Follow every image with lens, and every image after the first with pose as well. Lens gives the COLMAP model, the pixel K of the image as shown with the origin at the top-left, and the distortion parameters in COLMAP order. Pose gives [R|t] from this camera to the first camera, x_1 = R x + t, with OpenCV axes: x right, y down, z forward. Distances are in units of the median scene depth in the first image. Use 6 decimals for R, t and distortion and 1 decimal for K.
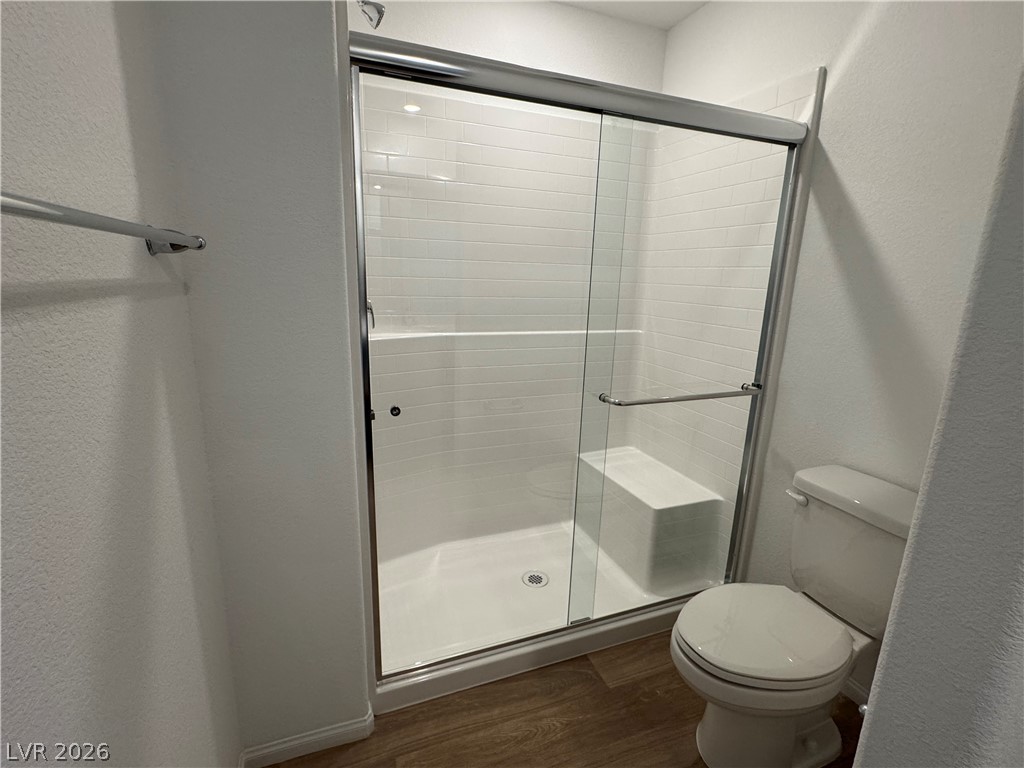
lens RADIAL K [[480.9, 0, 512.0], [0, 480.9, 384.0], [0, 0, 1]] dist [0.000165, -0.000287]
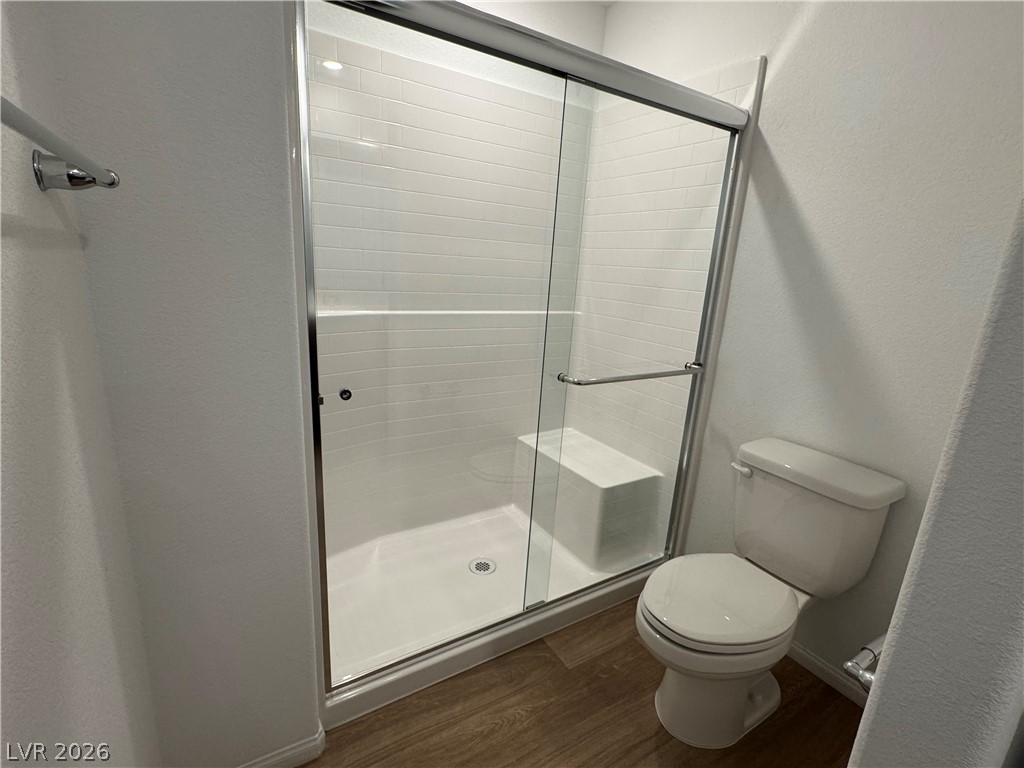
lens RADIAL K [[480.9, 0, 512.0], [0, 480.9, 384.0], [0, 0, 1]] dist [0.000165, -0.000287]
pose [[0.982962, -0.015268, 0.183175, -0.086042], [0.009830, 0.999485, 0.030560, 0.010680], [-0.183547, -0.028238, 0.982605, 0.058493]]
